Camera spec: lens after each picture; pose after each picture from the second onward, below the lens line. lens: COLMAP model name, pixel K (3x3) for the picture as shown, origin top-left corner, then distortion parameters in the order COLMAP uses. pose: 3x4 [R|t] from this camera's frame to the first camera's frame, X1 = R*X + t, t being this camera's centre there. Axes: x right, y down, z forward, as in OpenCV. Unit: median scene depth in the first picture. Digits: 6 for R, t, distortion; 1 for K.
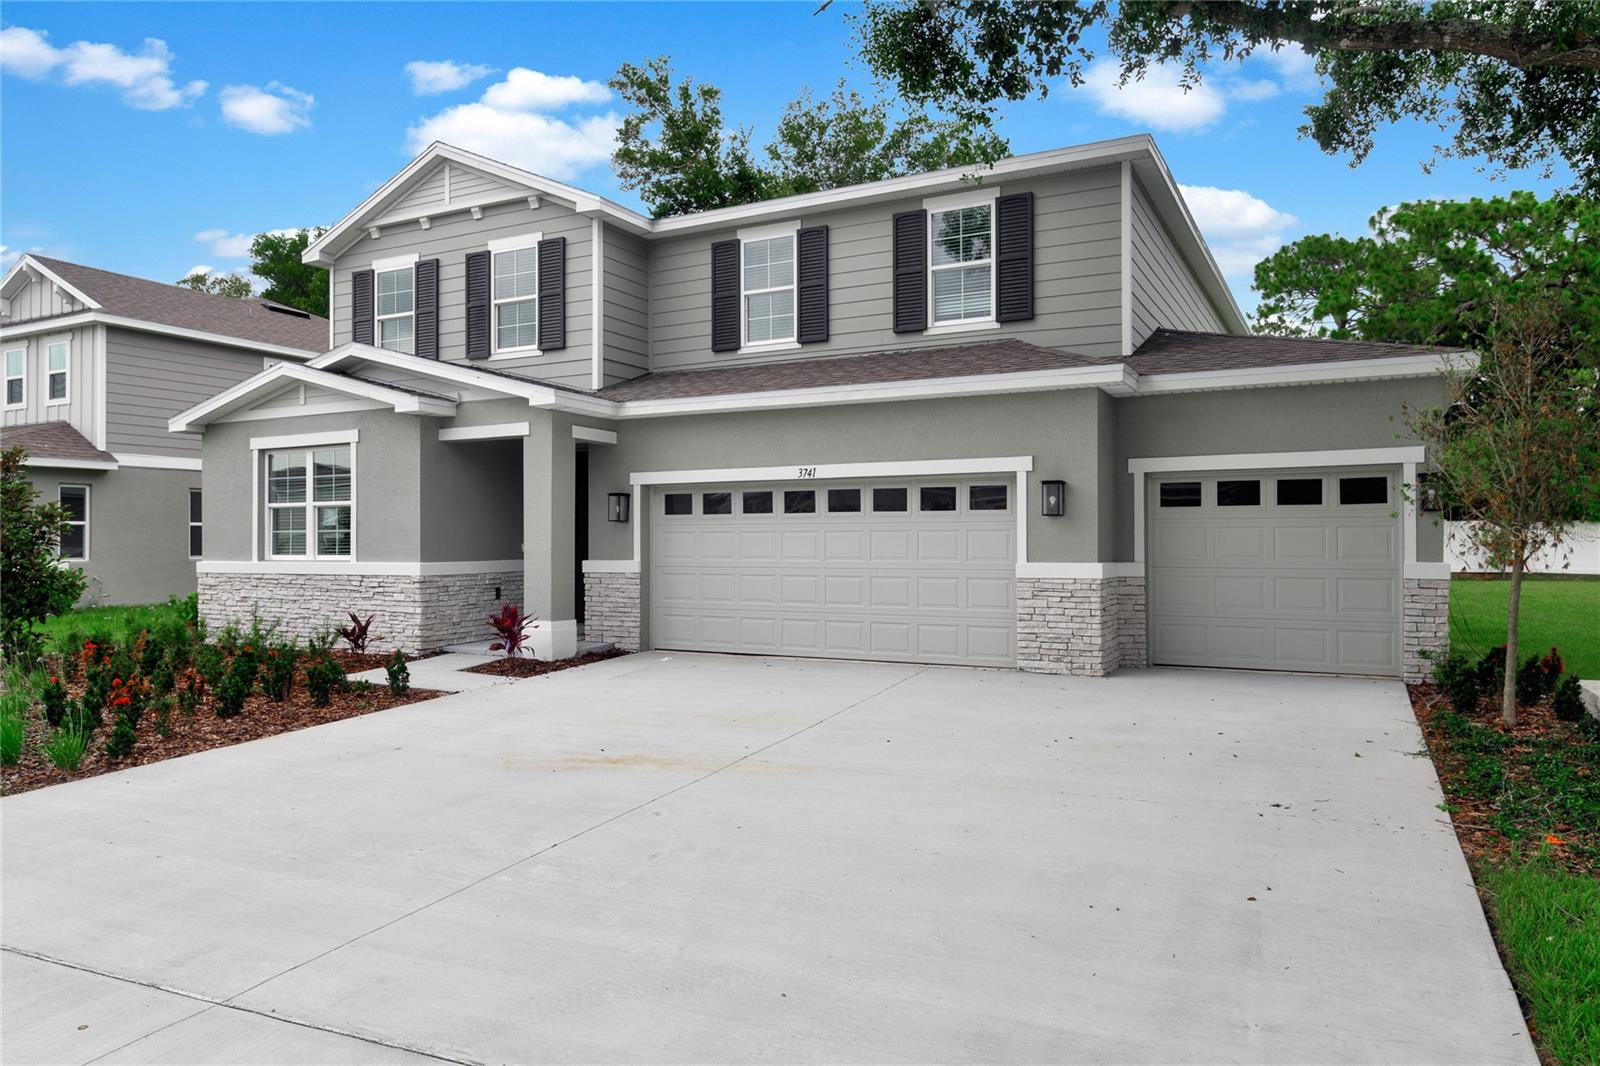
lens RADIAL K [[1063.2, 0, 798.5], [0, 1063.2, 540.7], [0, 0, 1]] dist [-0.016289, 0.000577]
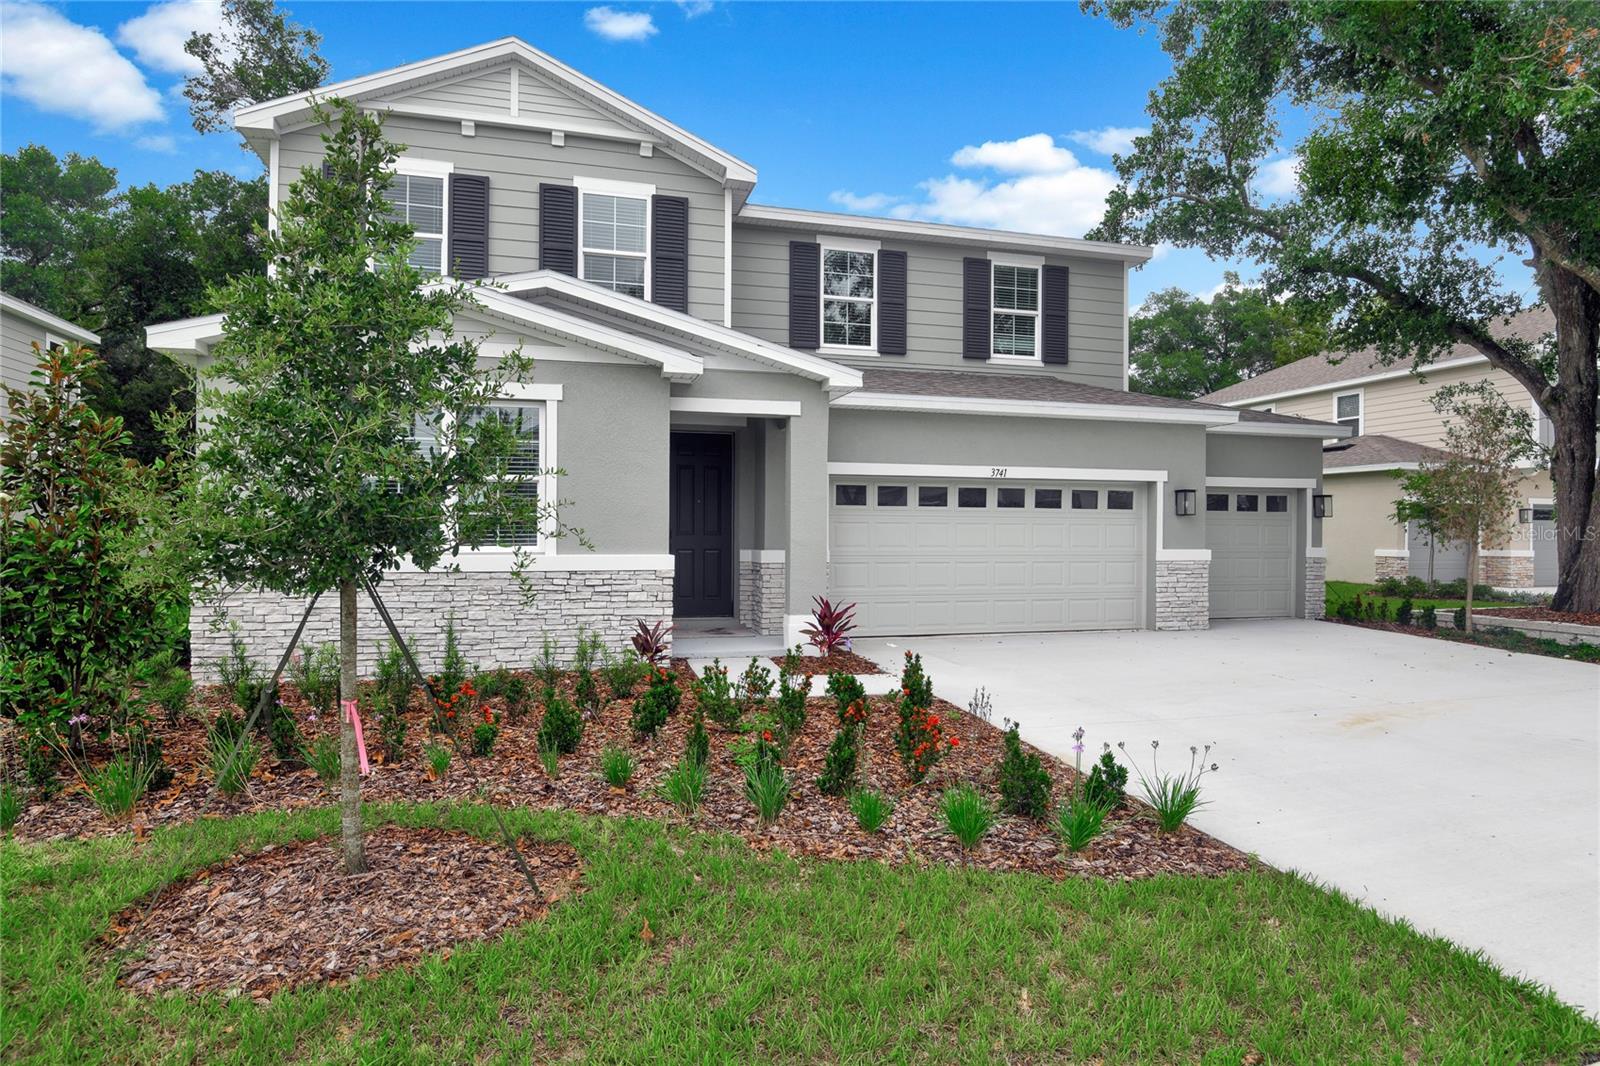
lens RADIAL K [[906.1, 0, 804.2], [0, 906.1, 536.4], [0, 0, 1]] dist [-0.017813, -0.003777]
pose [[0.725876, 0.003761, 0.687815, -0.720576], [-0.007574, 0.999968, 0.002526, 0.003560], [-0.687784, -0.007043, 0.725882, 0.379589]]
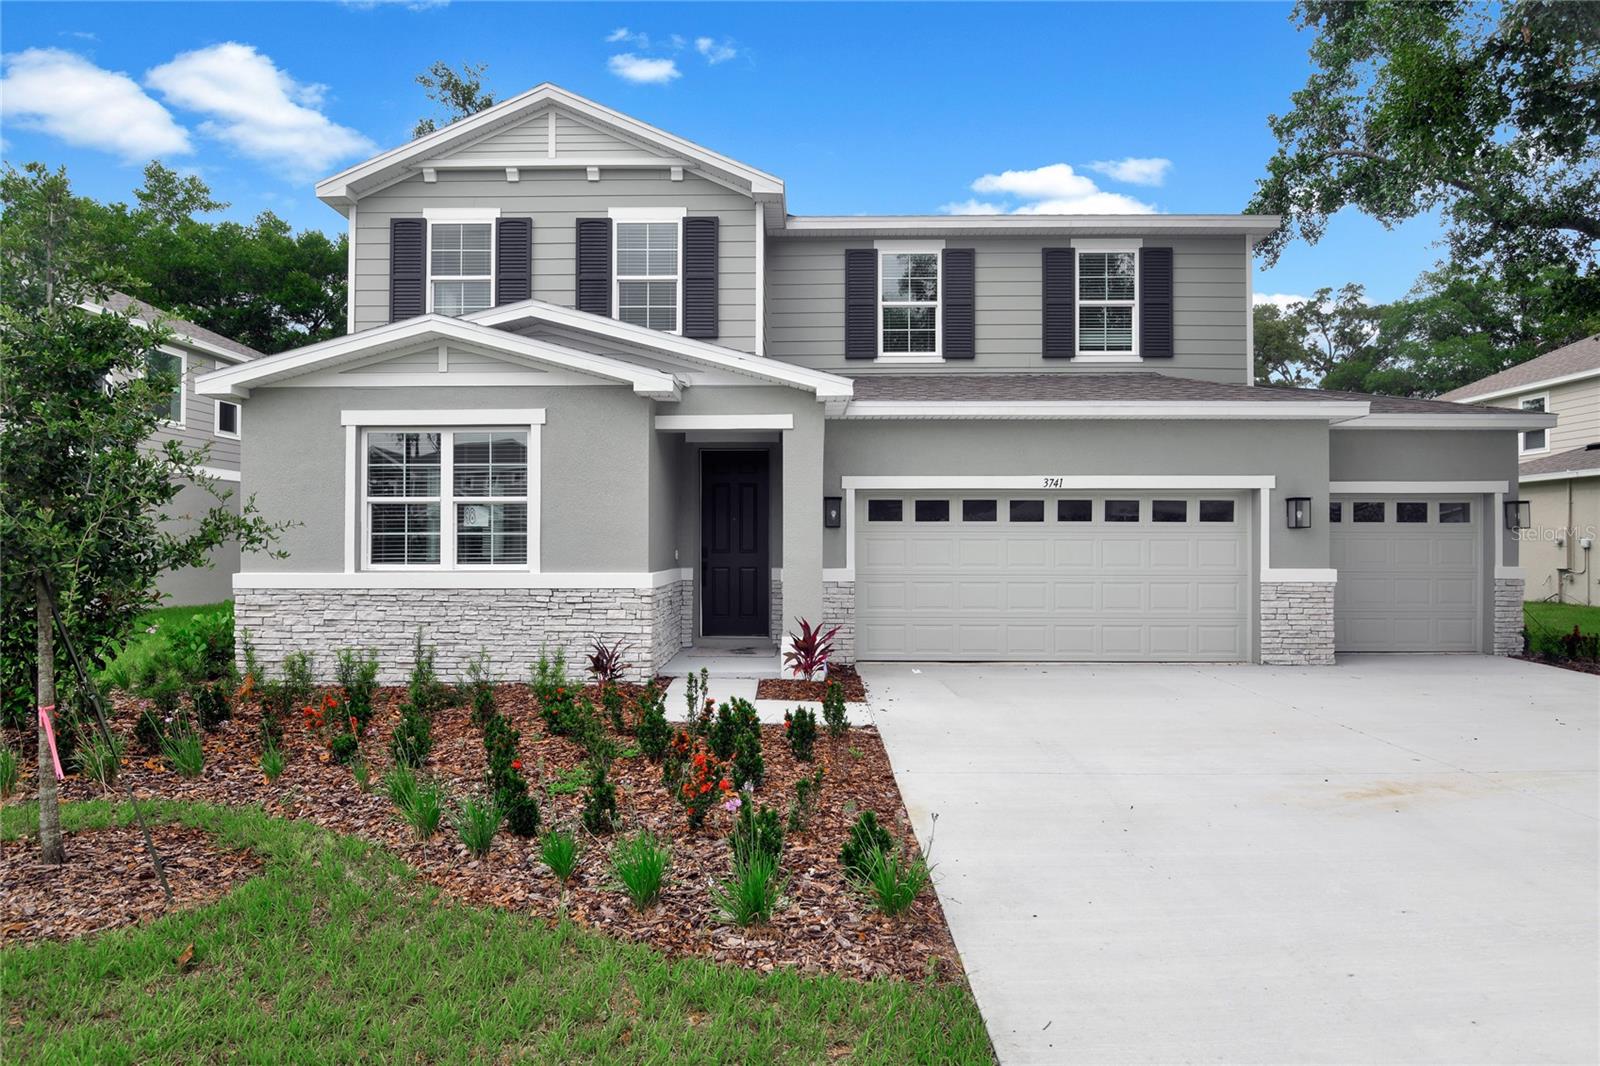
lens RADIAL K [[895.9, 0, 793.0], [0, 895.9, 538.8], [0, 0, 1]] dist [-0.016733, -0.011903]
pose [[0.894049, 0.009148, 0.447876, -0.534063], [-0.004370, 0.999922, -0.011701, 0.001454], [-0.447948, 0.008504, 0.894019, 0.294912]]
